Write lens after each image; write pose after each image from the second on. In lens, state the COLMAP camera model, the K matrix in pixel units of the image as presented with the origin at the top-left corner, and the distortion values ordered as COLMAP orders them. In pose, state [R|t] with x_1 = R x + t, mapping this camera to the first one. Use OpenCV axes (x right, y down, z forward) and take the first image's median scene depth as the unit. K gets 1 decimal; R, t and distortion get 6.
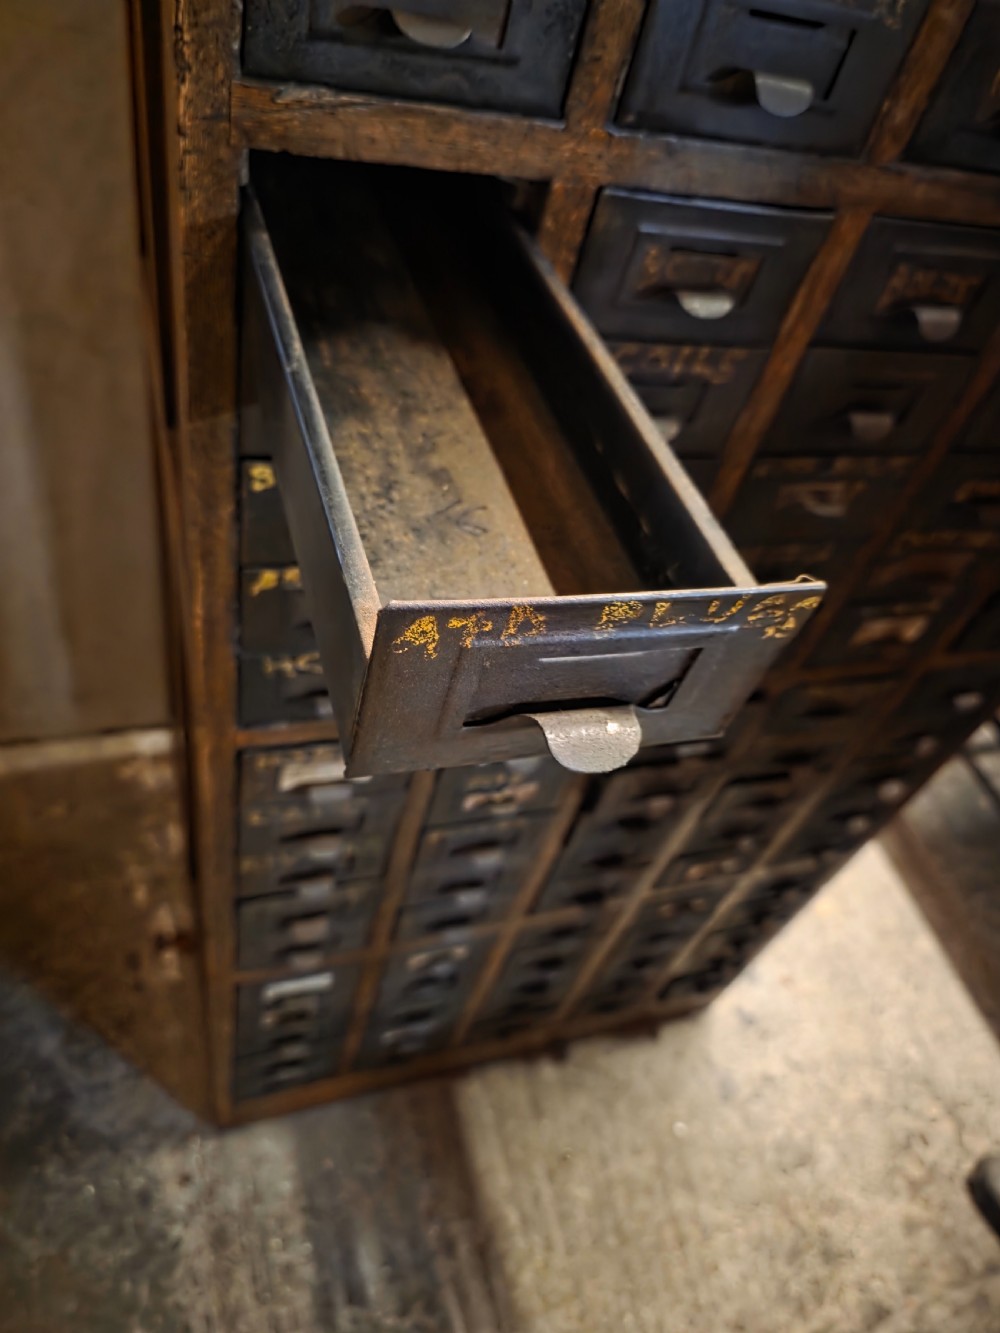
lens RADIAL K [[942.6, 0, 495.7], [0, 942.6, 660.7], [0, 0, 1]] dist [0.024490, -0.049131]
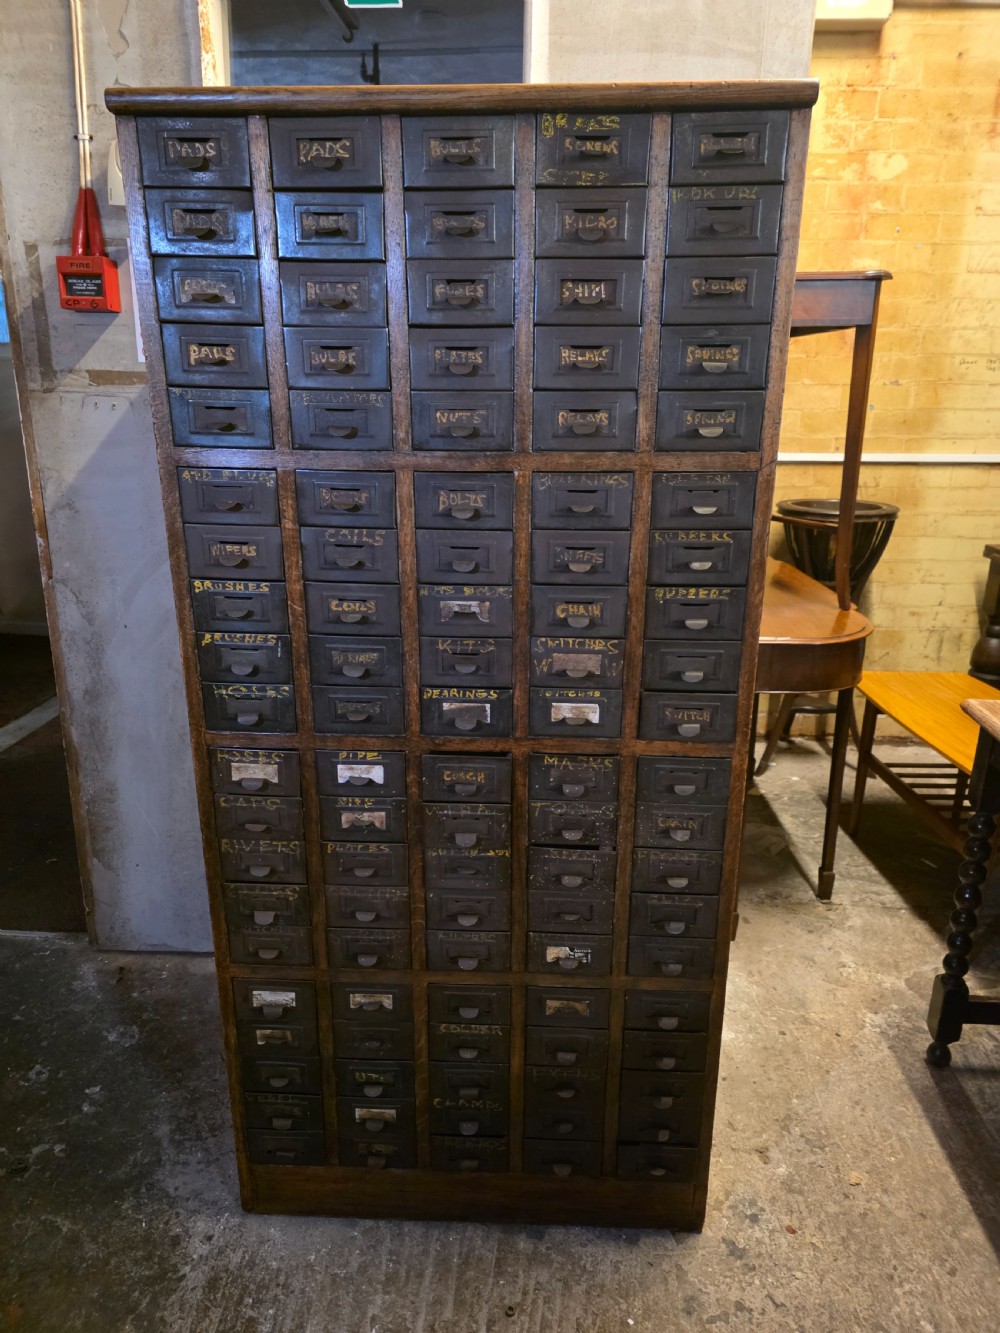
lens RADIAL K [[905.4, 0, 494.6], [0, 905.4, 666.2], [0, 0, 1]] dist [0.063376, -0.062366]
pose [[0.920524, -0.088117, -0.380619, 0.782712], [-0.123818, 0.858213, -0.498136, 0.621683], [0.370546, 0.505674, 0.779095, -0.303873]]
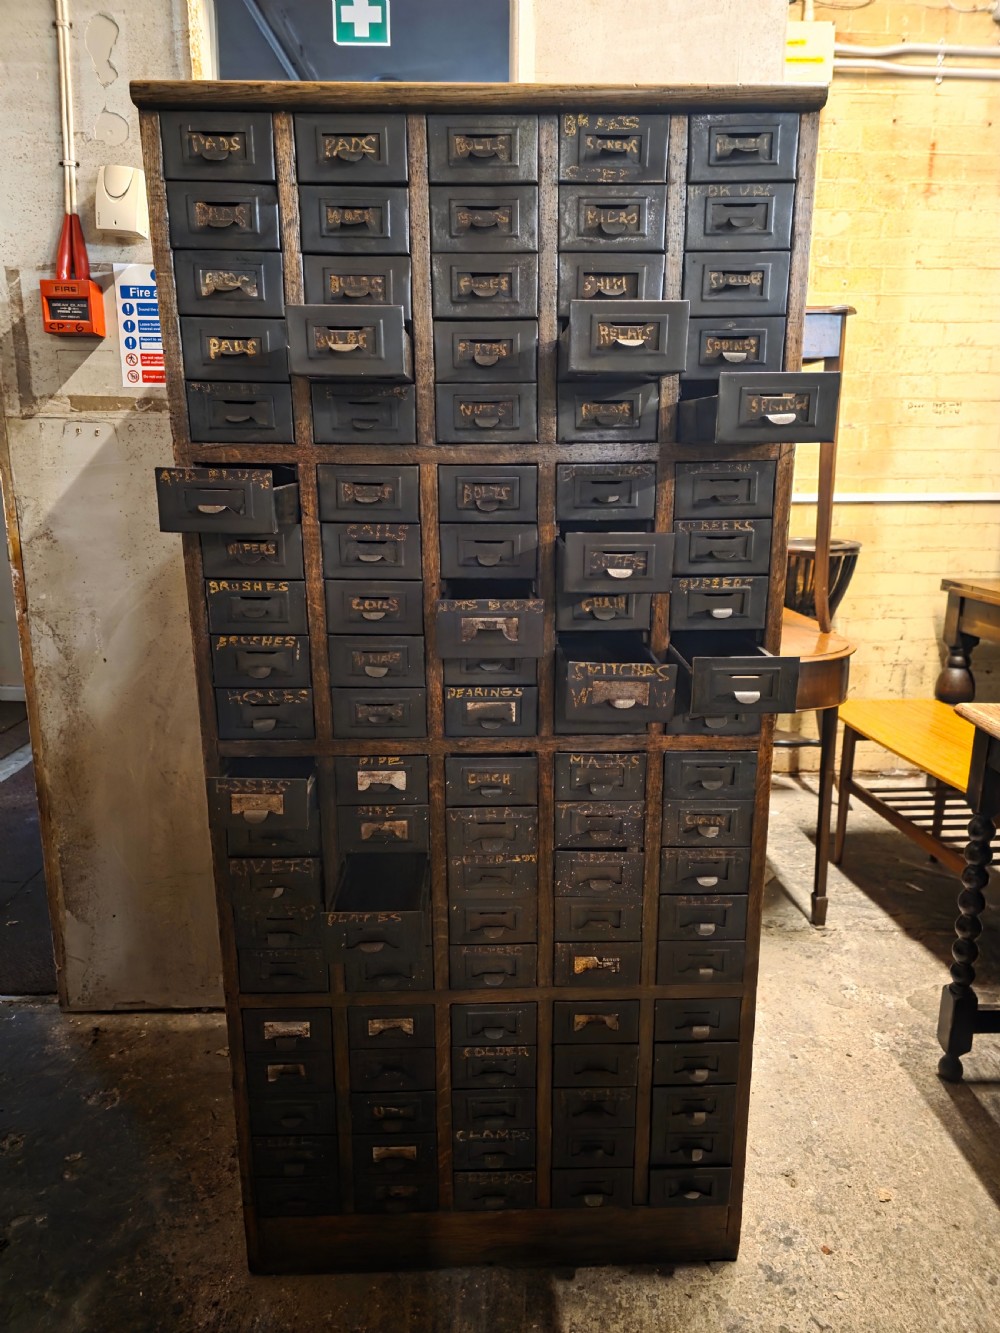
lens RADIAL K [[914.1, 0, 506.8], [0, 914.1, 672.5], [0, 0, 1]] dist [0.062670, -0.062665]
pose [[0.941840, -0.138017, -0.306413, 0.658538], [-0.062634, 0.823710, -0.563542, 0.721911], [0.330174, 0.549958, 0.767158, -0.281735]]
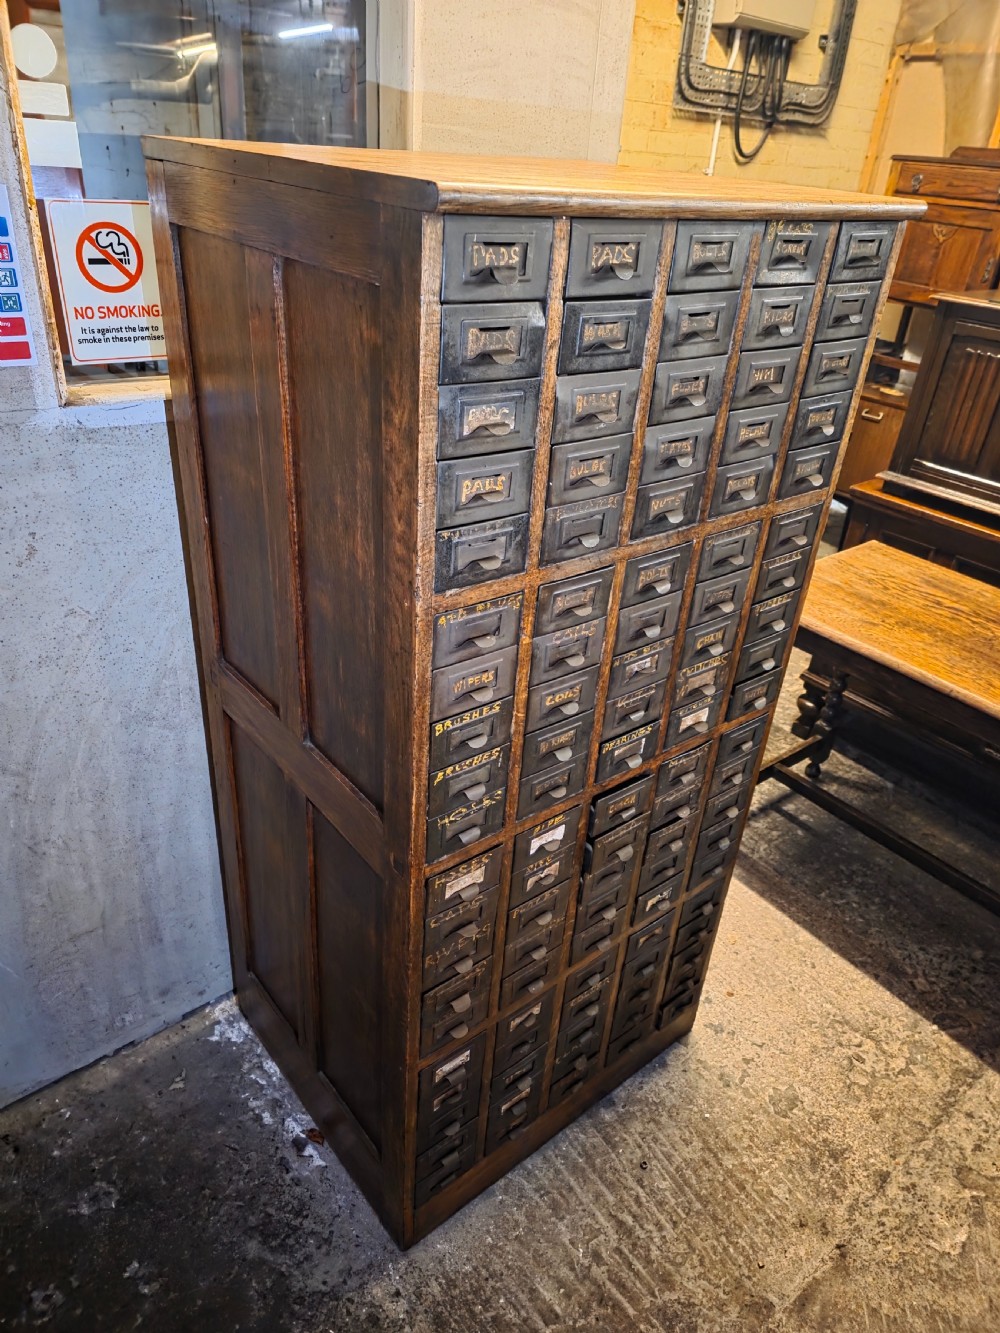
lens RADIAL K [[906.6, 0, 515.0], [0, 906.6, 667.9], [0, 0, 1]] dist [0.072801, -0.073208]
pose [[0.918416, -0.306373, 0.250294, -0.314573], [0.358888, 0.911426, -0.201250, 0.101185], [-0.166467, 0.274658, 0.947022, -0.648523]]
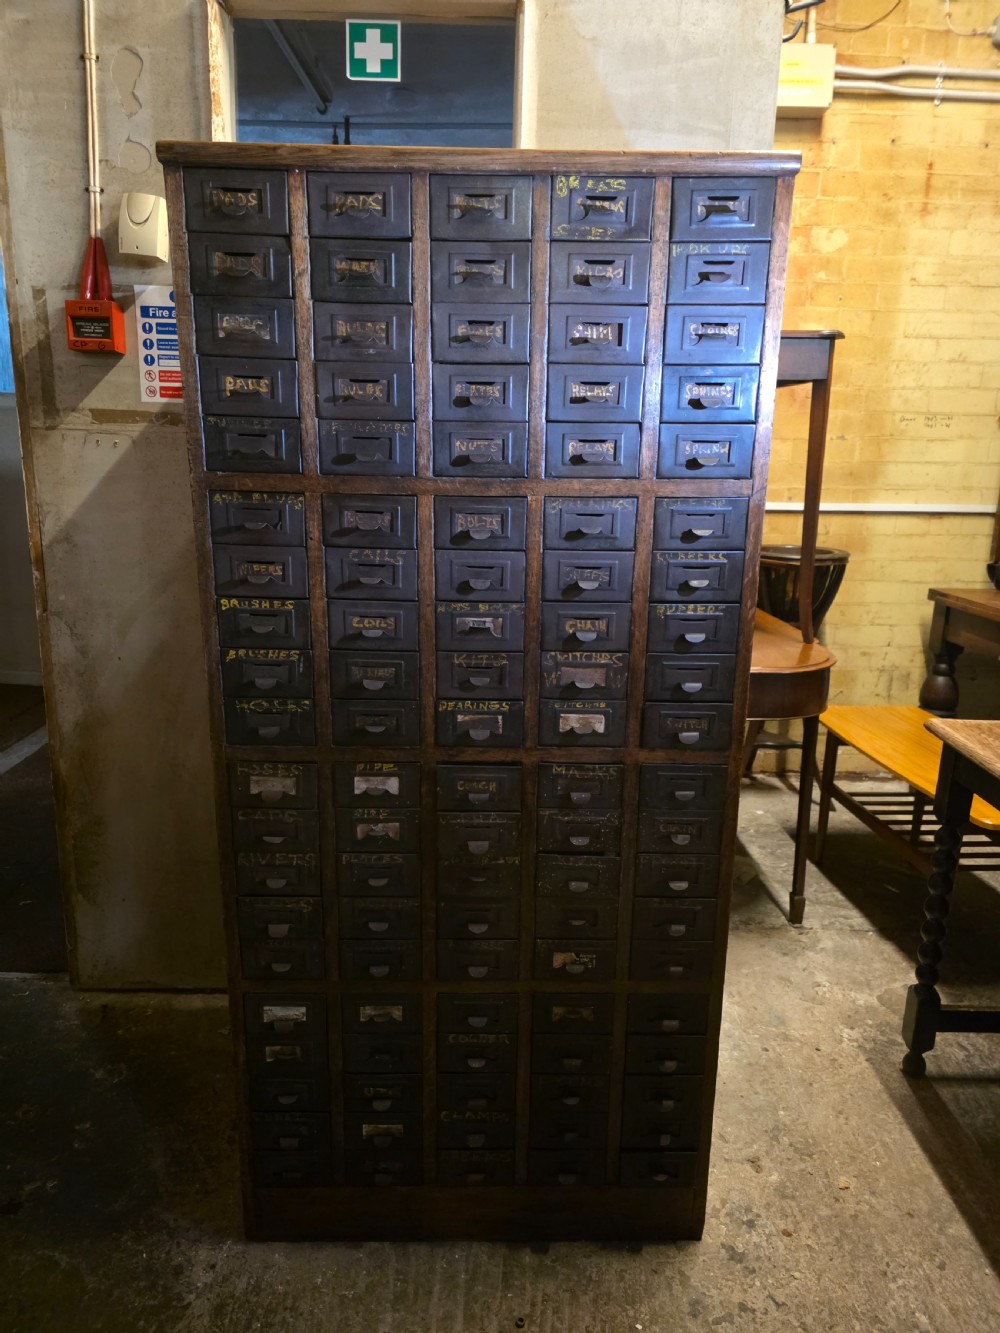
lens RADIAL K [[905.0, 0, 498.7], [0, 905.0, 667.5], [0, 0, 1]] dist [0.067171, -0.065370]
pose [[0.941145, -0.115479, -0.317665, 0.711965], [-0.086105, 0.826909, -0.555704, 0.732589], [0.326852, 0.550351, 0.768298, -0.367658]]
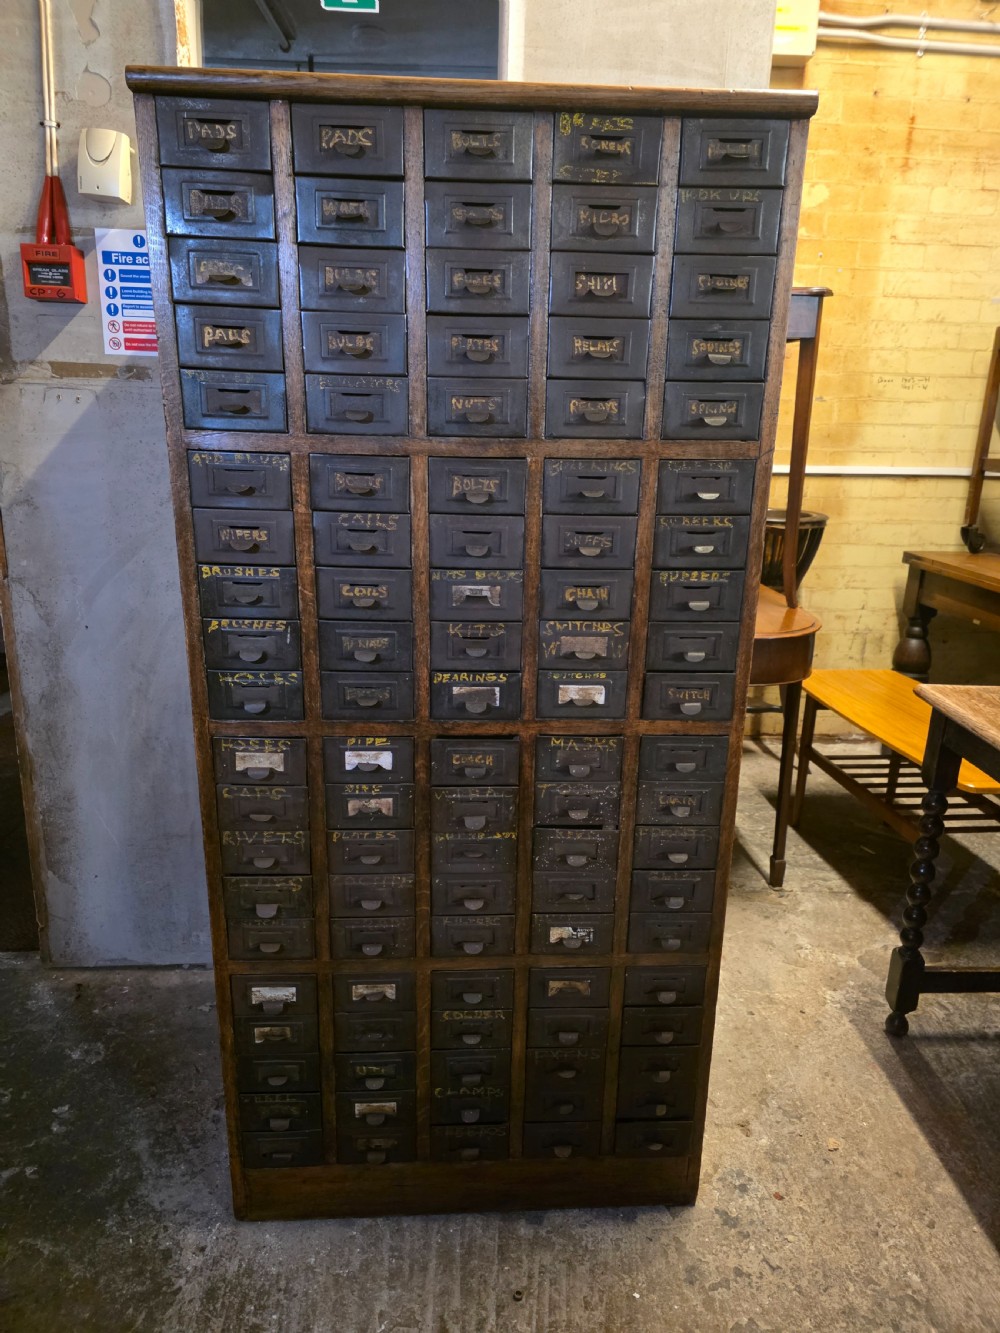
lens RADIAL K [[904.6, 0, 503.8], [0, 904.6, 665.7], [0, 0, 1]] dist [0.065923, -0.064254]
pose [[0.953734, -0.108993, -0.280199, 0.648433], [-0.057504, 0.848638, -0.525839, 0.695470], [0.295101, 0.517623, 0.803108, -0.346098]]
